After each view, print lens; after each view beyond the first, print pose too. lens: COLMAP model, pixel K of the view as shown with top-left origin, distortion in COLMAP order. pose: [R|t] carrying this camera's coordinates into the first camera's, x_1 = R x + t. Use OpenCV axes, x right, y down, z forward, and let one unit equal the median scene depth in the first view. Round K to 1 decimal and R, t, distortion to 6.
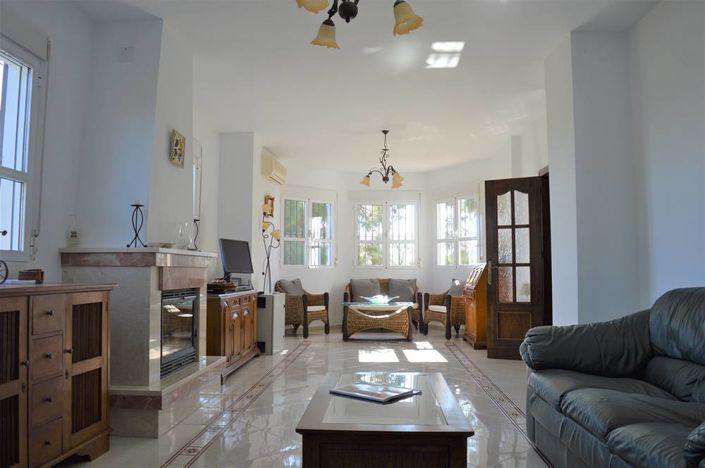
lens RADIAL K [[575.7, 0, 349.9], [0, 575.7, 233.9], [0, 0, 1]] dist [-0.087825, 0.003111]
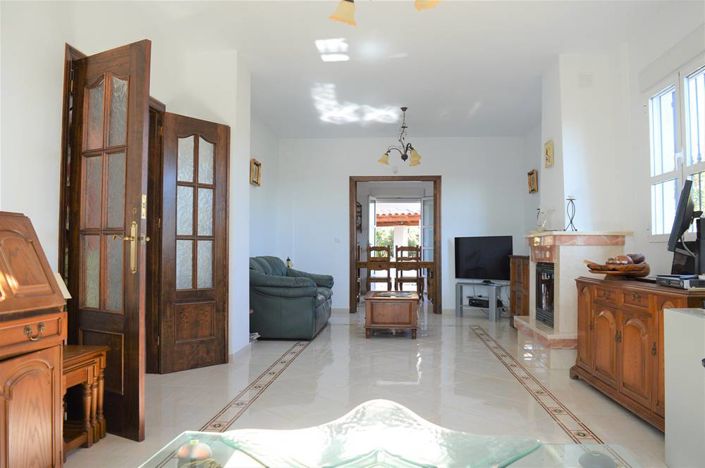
lens RADIAL K [[575.7, 0, 352.5], [0, 575.7, 233.4], [0, 0, 1]] dist [-0.087825, 0.003111]
pose [[-0.999794, 0.001927, 0.020223, 0.106867], [-0.000033, 0.995334, -0.096491, 0.140212], [-0.020315, -0.096472, -0.995128, 2.033500]]
